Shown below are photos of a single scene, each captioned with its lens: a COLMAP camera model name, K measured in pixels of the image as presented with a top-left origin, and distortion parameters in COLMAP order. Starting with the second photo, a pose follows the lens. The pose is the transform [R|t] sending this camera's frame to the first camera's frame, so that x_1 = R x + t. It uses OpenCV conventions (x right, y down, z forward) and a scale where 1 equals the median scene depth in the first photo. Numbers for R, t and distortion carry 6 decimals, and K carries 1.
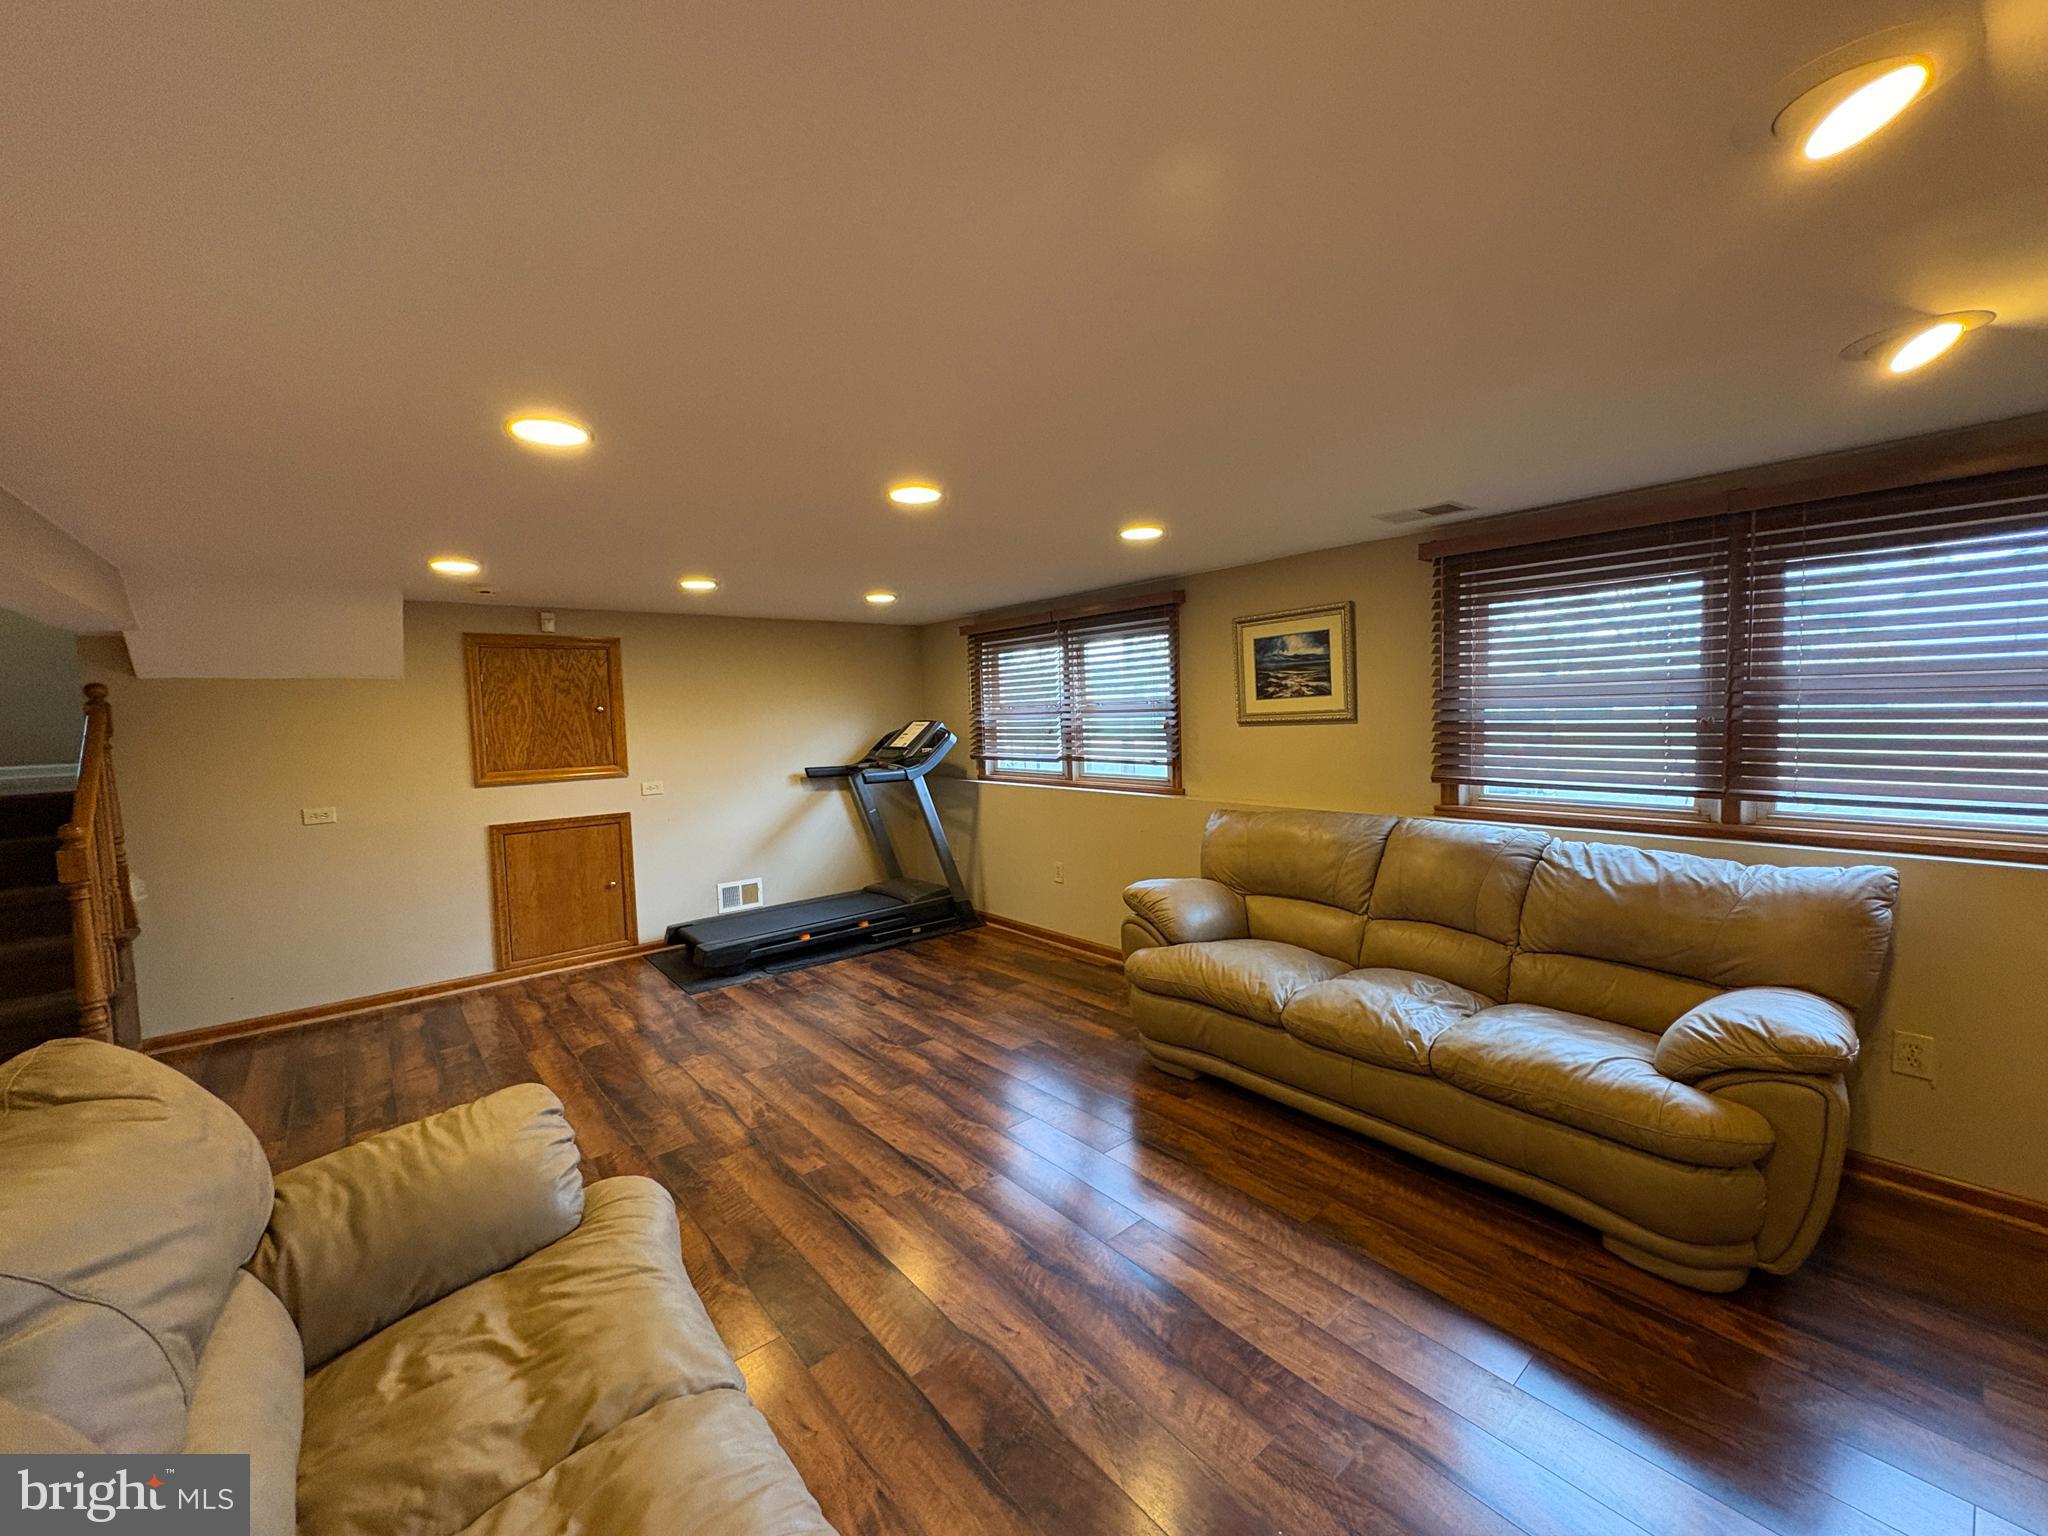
lens RADIAL K [[807.1, 0, 1024.0], [0, 807.1, 768.0], [0, 0, 1]] dist [0.000691, -0.000081]
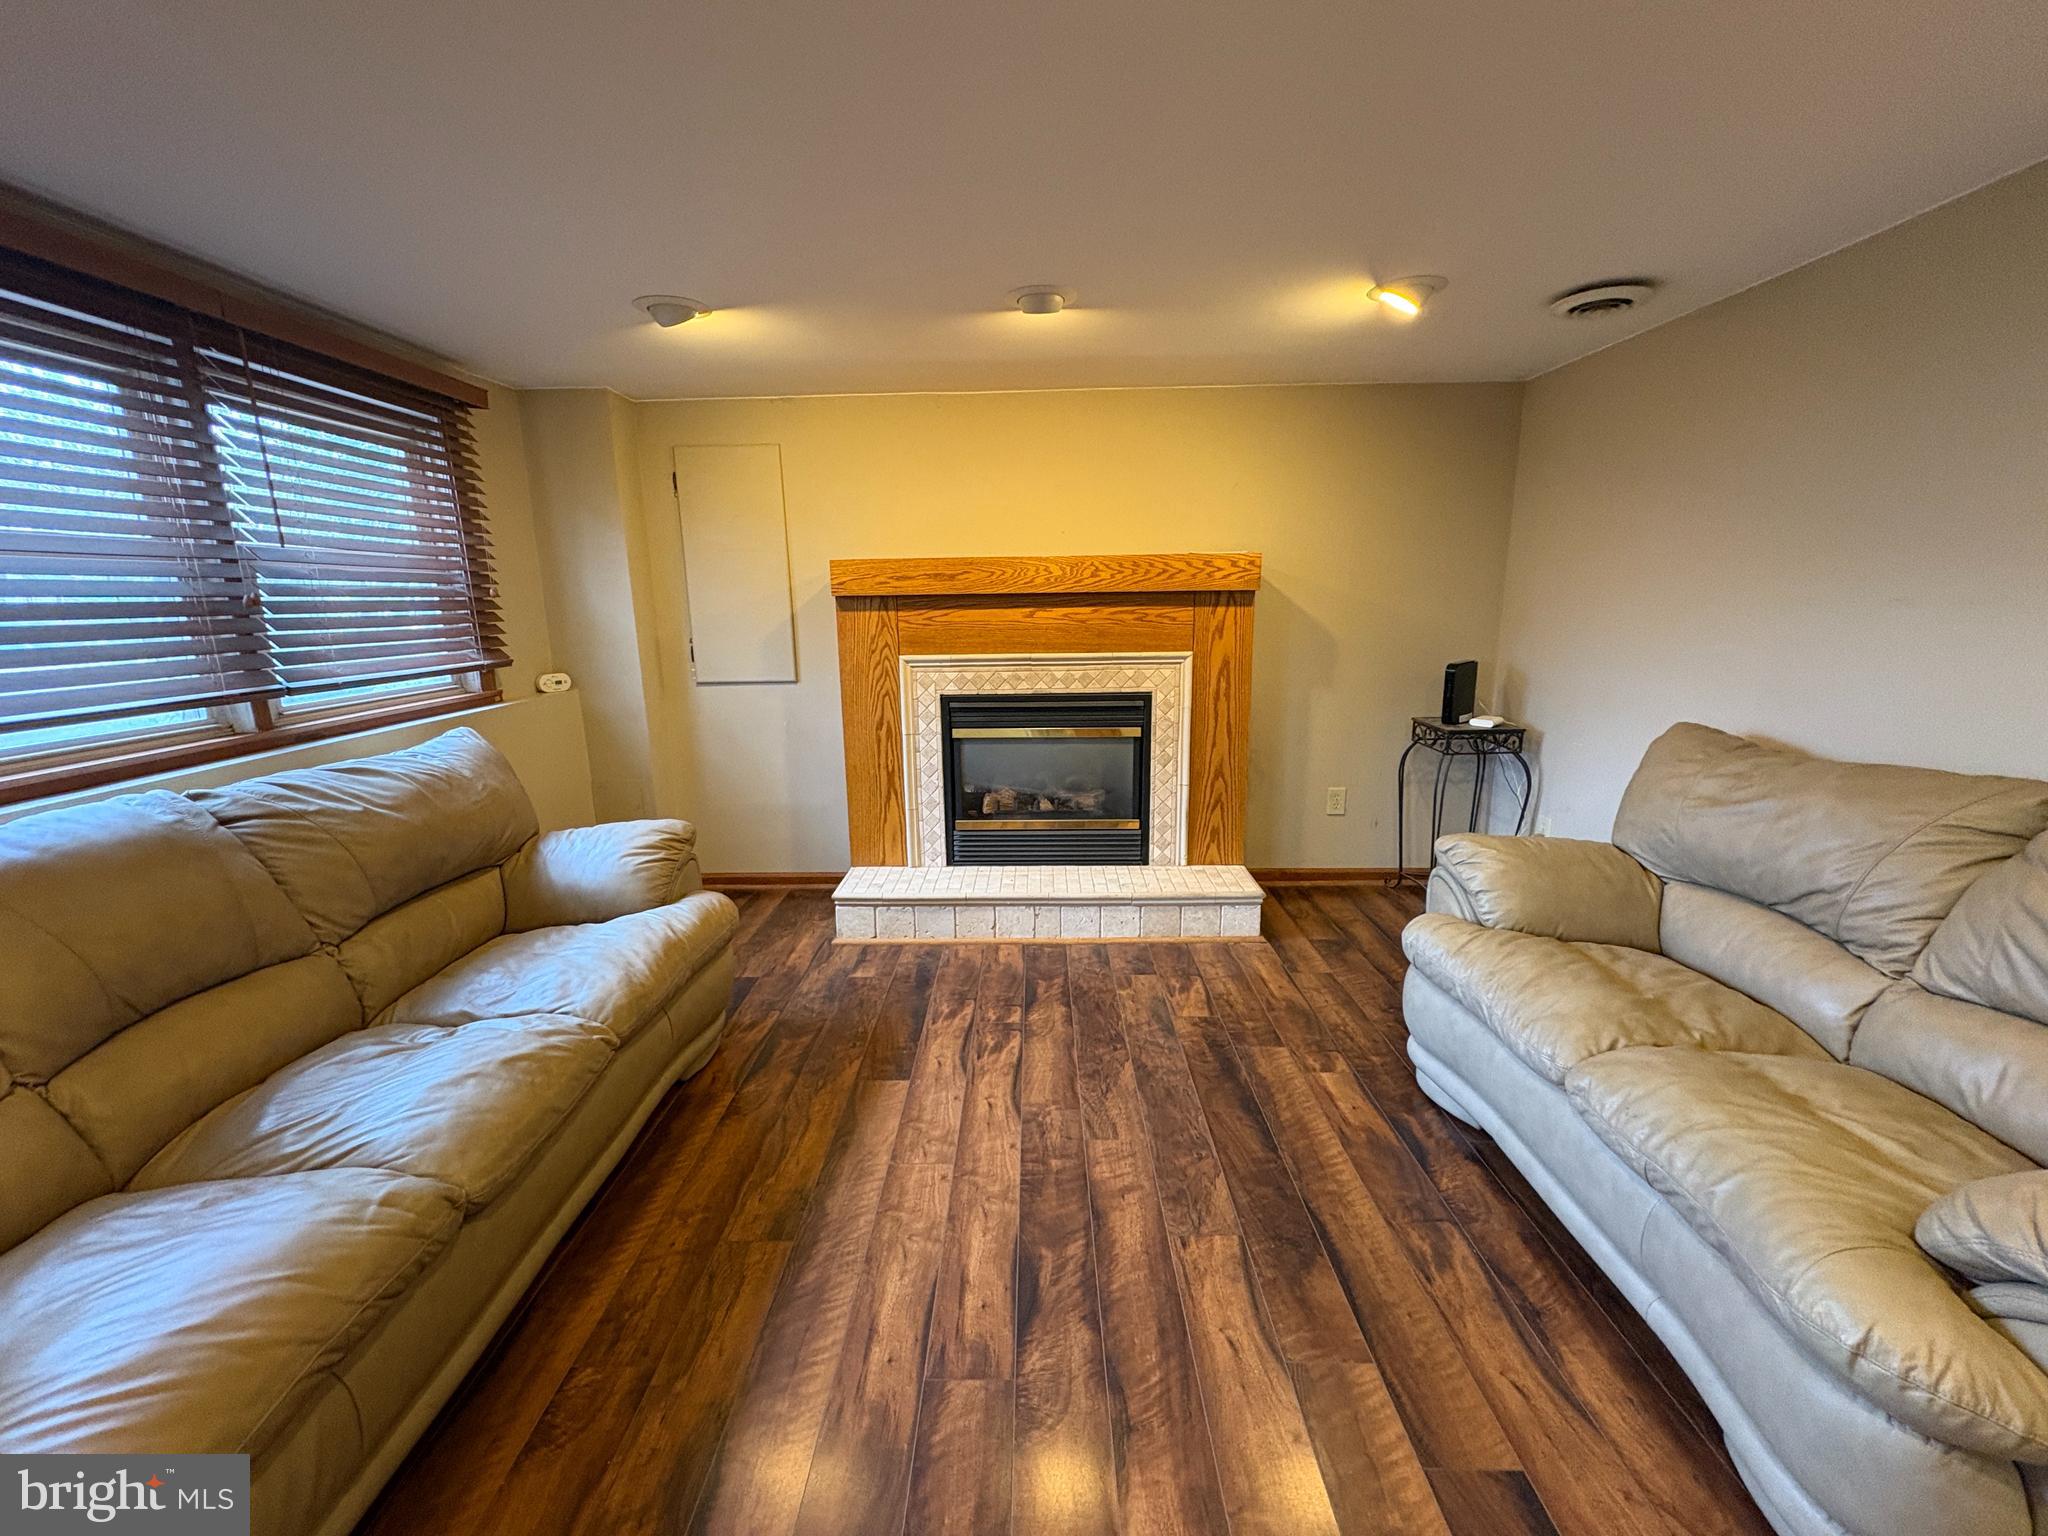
lens RADIAL K [[807.1, 0, 1024.0], [0, 807.1, 768.0], [0, 0, 1]] dist [0.000691, -0.000081]
pose [[-0.757885, -0.098080, 0.644974, -0.323775], [0.081266, 0.966741, 0.242503, -0.040884], [-0.647307, 0.236204, -0.724708, 1.606625]]
